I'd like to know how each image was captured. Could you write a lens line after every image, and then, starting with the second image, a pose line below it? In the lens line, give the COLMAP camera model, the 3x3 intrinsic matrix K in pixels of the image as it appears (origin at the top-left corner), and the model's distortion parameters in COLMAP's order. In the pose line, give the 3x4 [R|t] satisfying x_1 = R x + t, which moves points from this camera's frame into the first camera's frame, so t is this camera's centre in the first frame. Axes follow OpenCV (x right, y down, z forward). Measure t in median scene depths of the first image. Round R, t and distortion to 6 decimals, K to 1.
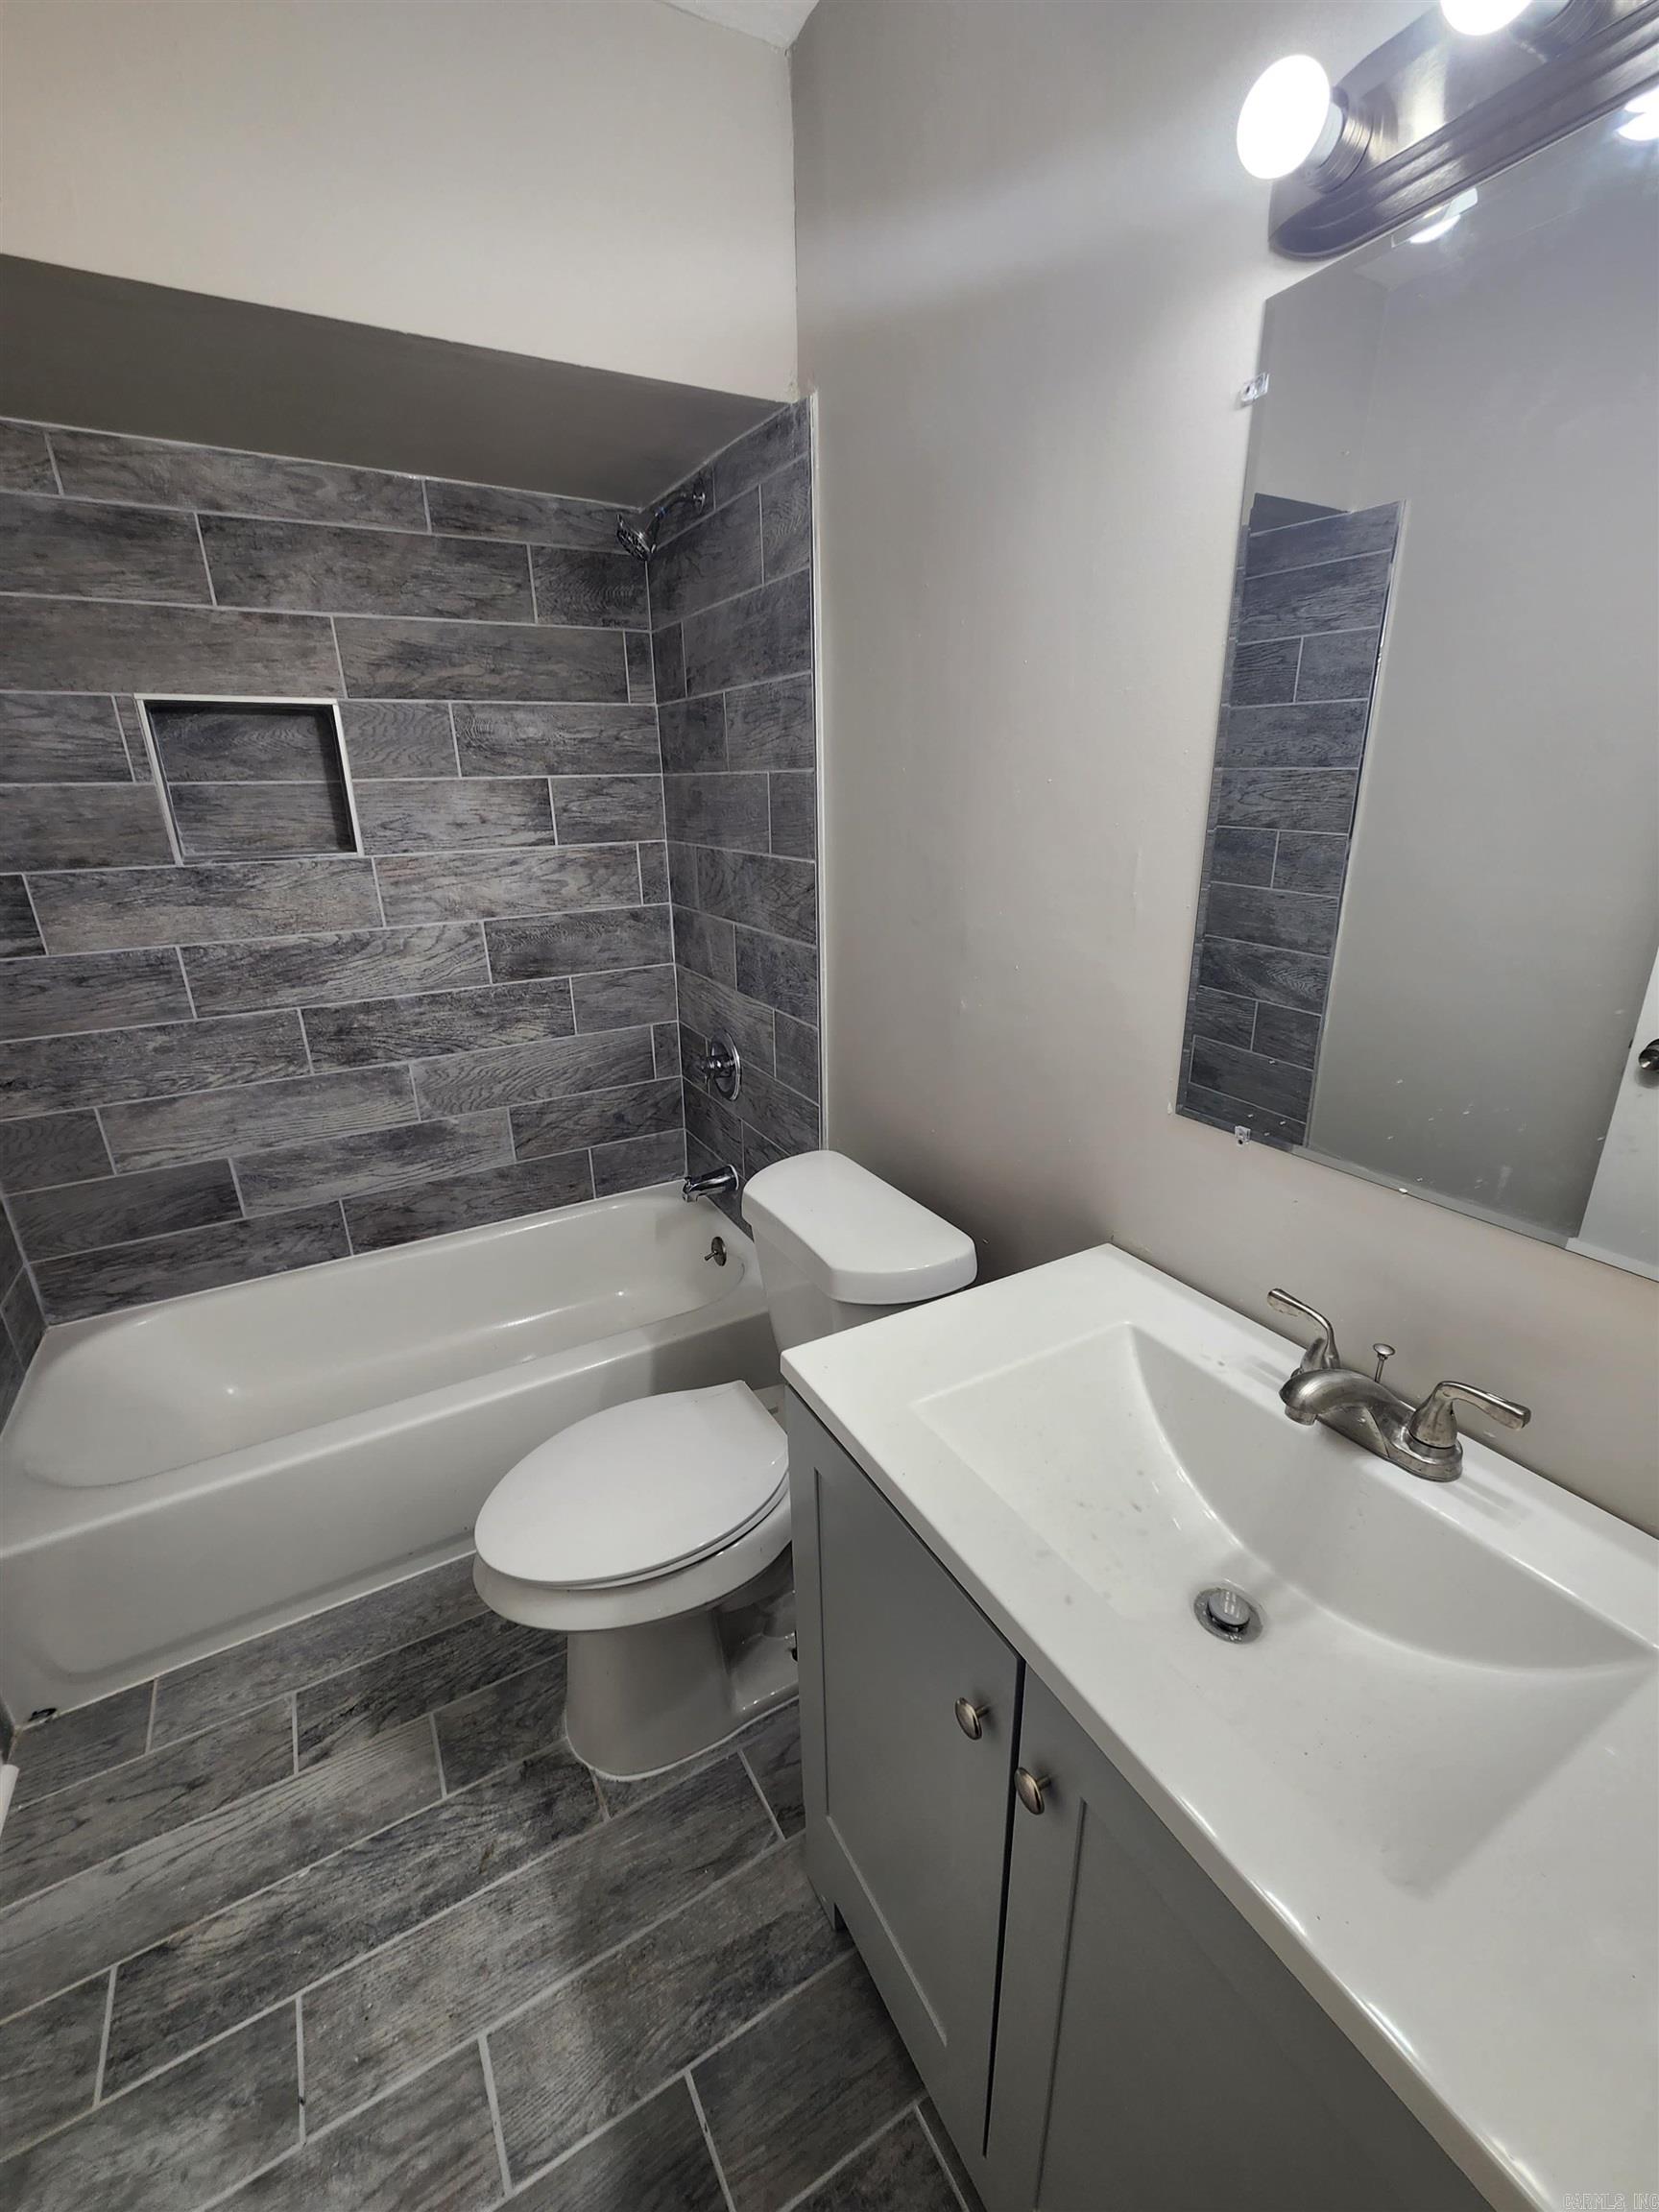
lens RADIAL K [[916.0, 0, 832.0], [0, 916.0, 1120.2], [0, 0, 1]] dist [-0.002608, 0.001777]
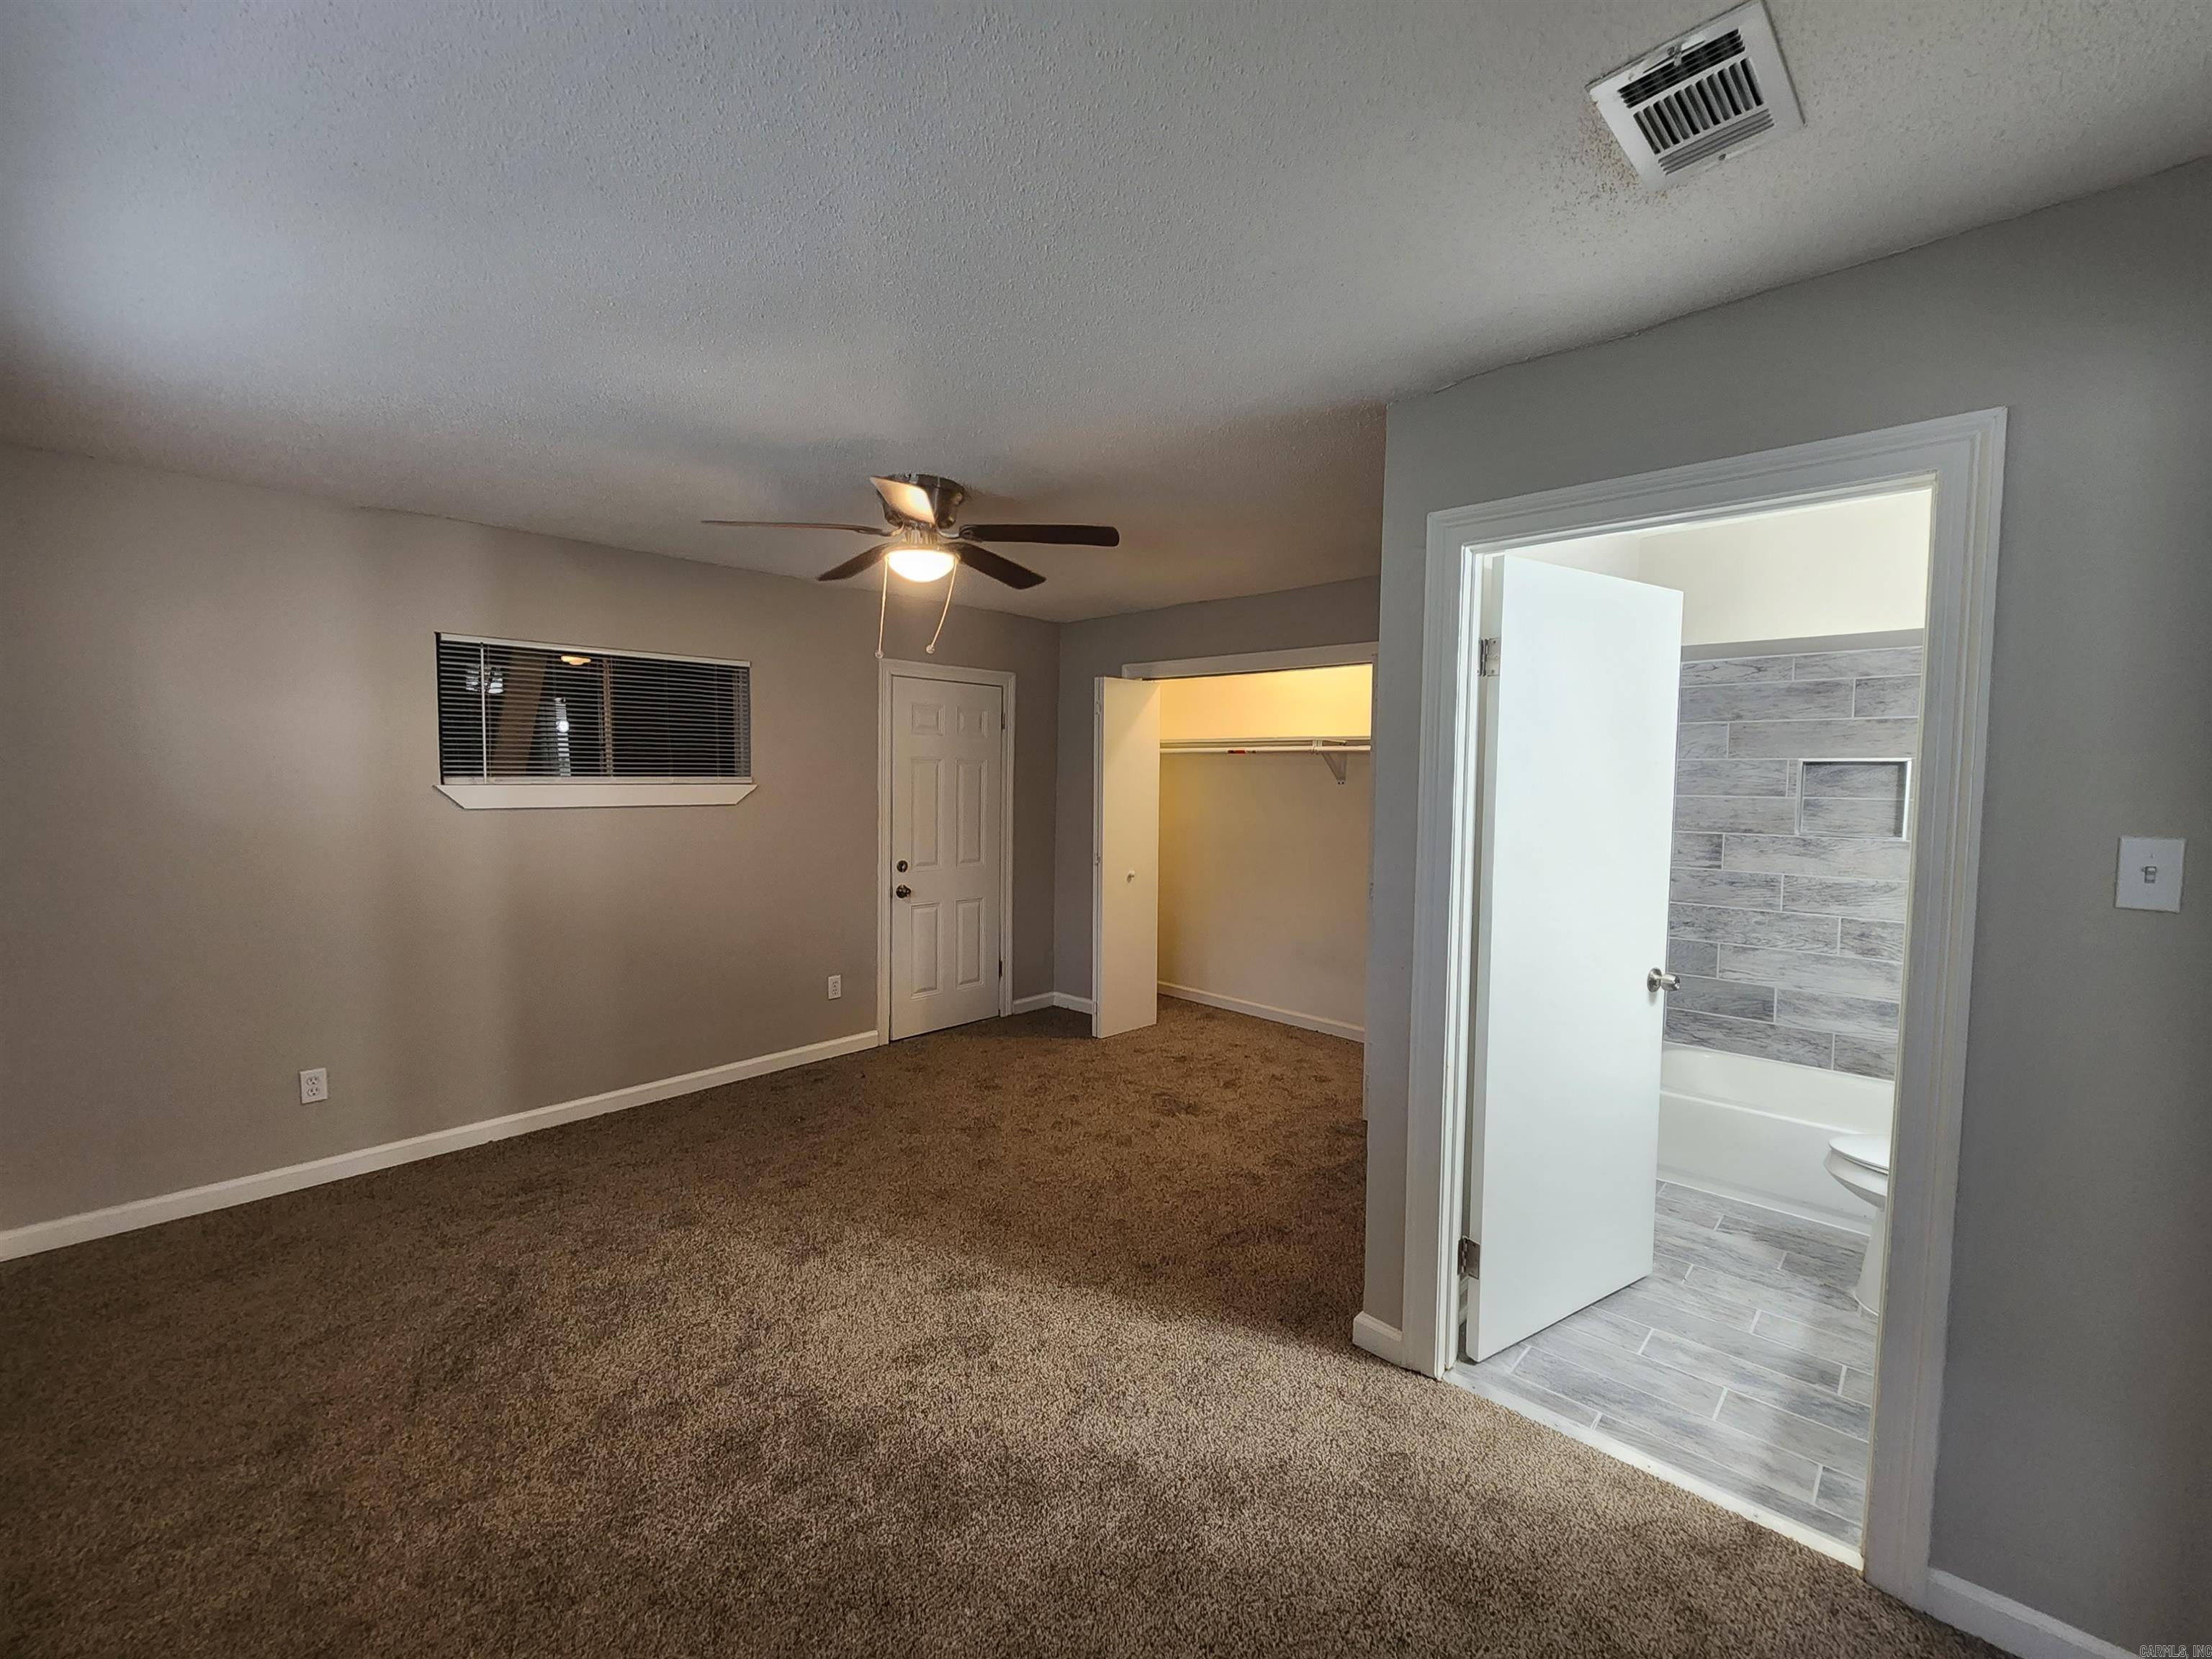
lens RADIAL K [[916.0, 0, 1110.2], [0, 916.0, 822.5], [0, 0, 1]] dist [-0.002608, 0.001777]
pose [[0.291137, 0.067486, -0.954298, 0.729788], [-0.341212, 0.939231, -0.037677, 0.270299], [0.893764, 0.336587, 0.296472, -0.909137]]
